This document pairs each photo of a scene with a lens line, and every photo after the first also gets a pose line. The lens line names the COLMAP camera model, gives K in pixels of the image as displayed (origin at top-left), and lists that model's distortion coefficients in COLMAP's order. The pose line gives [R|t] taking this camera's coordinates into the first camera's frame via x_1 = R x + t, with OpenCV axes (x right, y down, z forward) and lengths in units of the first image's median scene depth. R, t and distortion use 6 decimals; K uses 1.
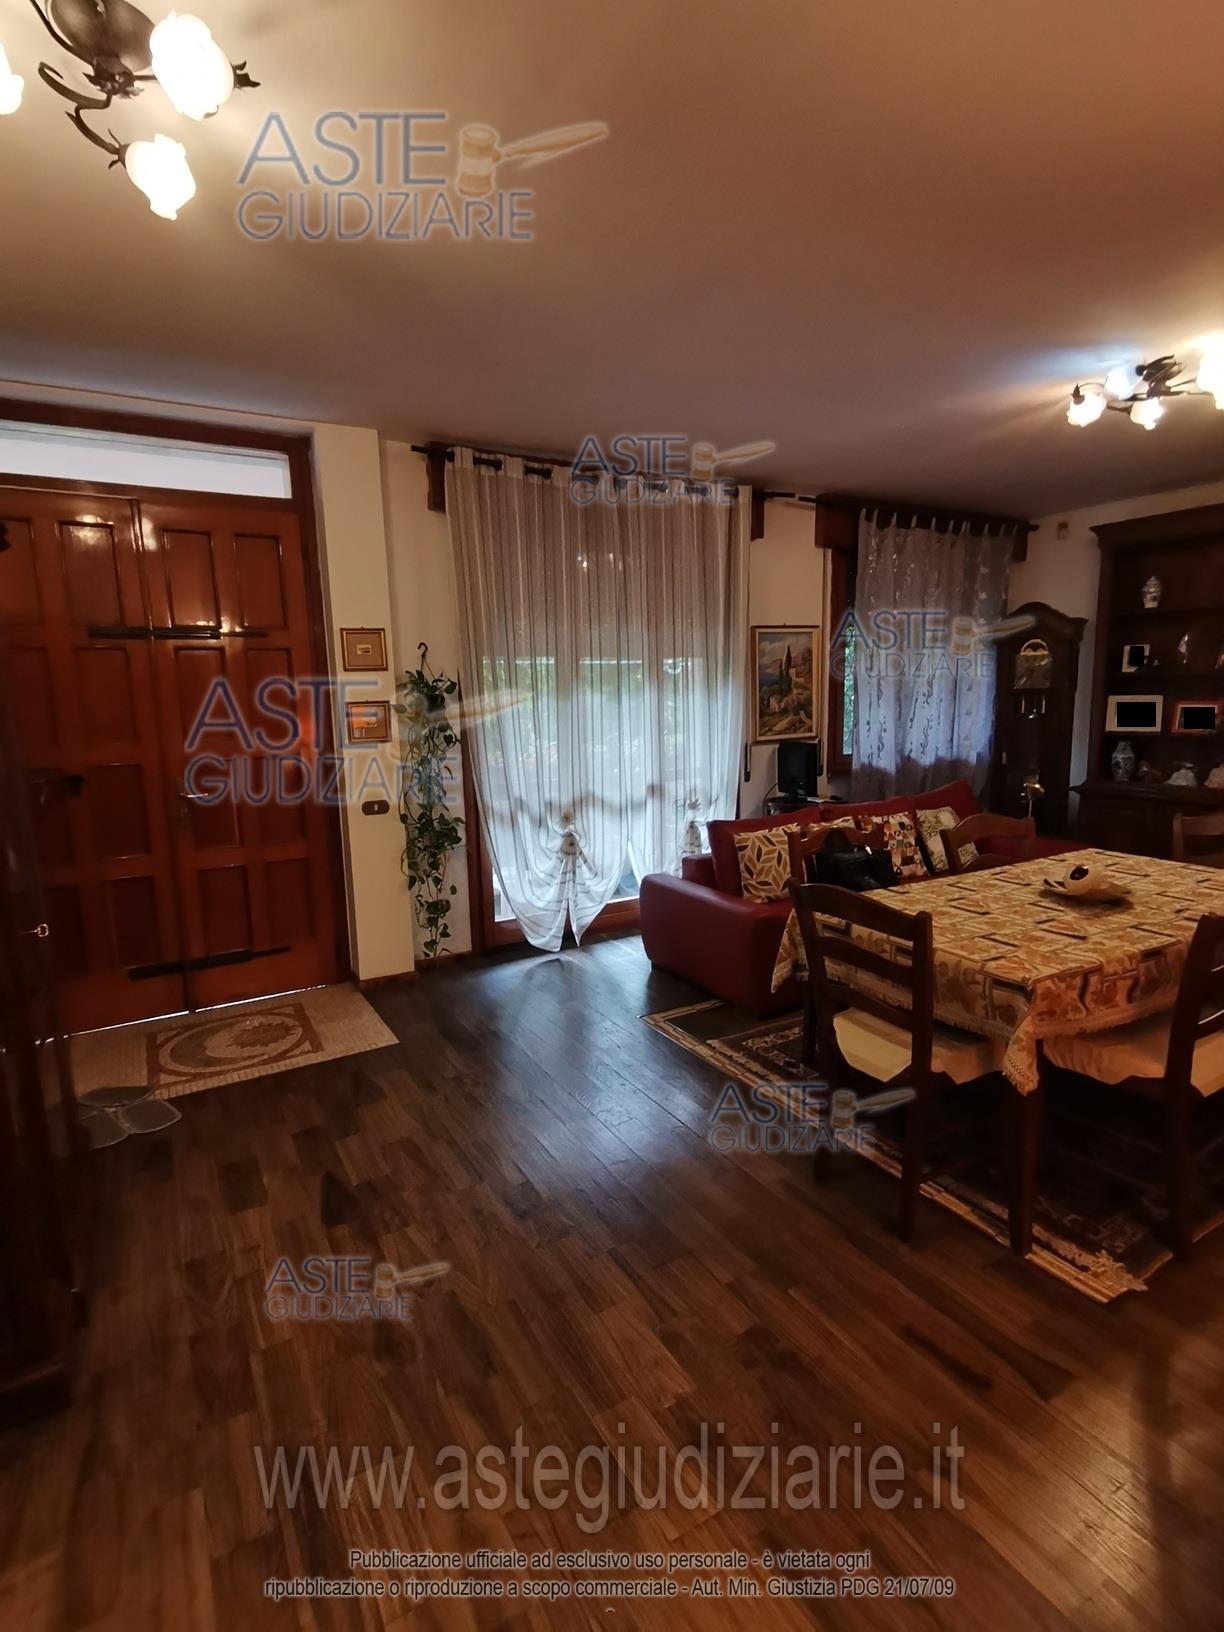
lens RADIAL K [[825.8, 0, 621.7], [0, 825.8, 822.0], [0, 0, 1]] dist [0.025920, -0.016656]
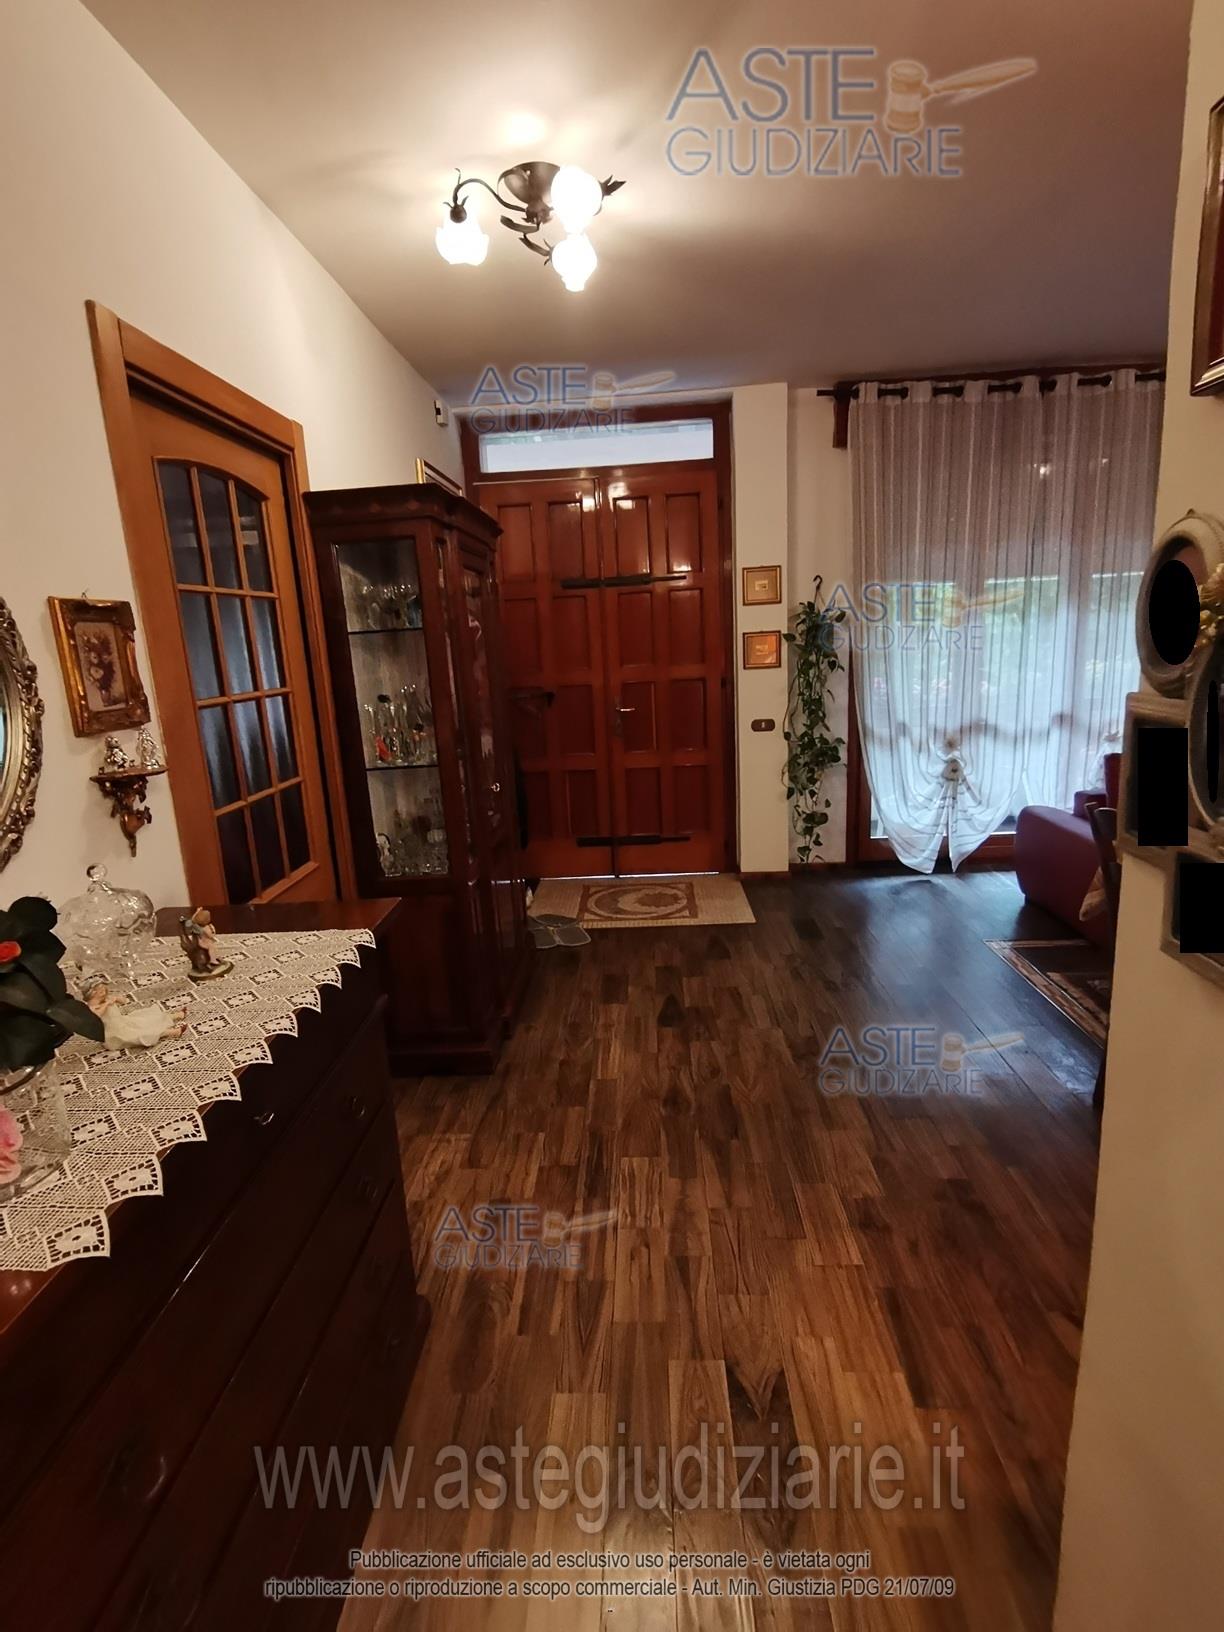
lens RADIAL K [[825.8, 0, 607.1], [0, 825.8, 825.7], [0, 0, 1]] dist [0.025920, -0.016656]
pose [[0.841904, 0.101747, -0.529948, 0.143672], [-0.054581, 0.993083, 0.103955, 0.013539], [0.536860, -0.058595, 0.841634, -0.093091]]
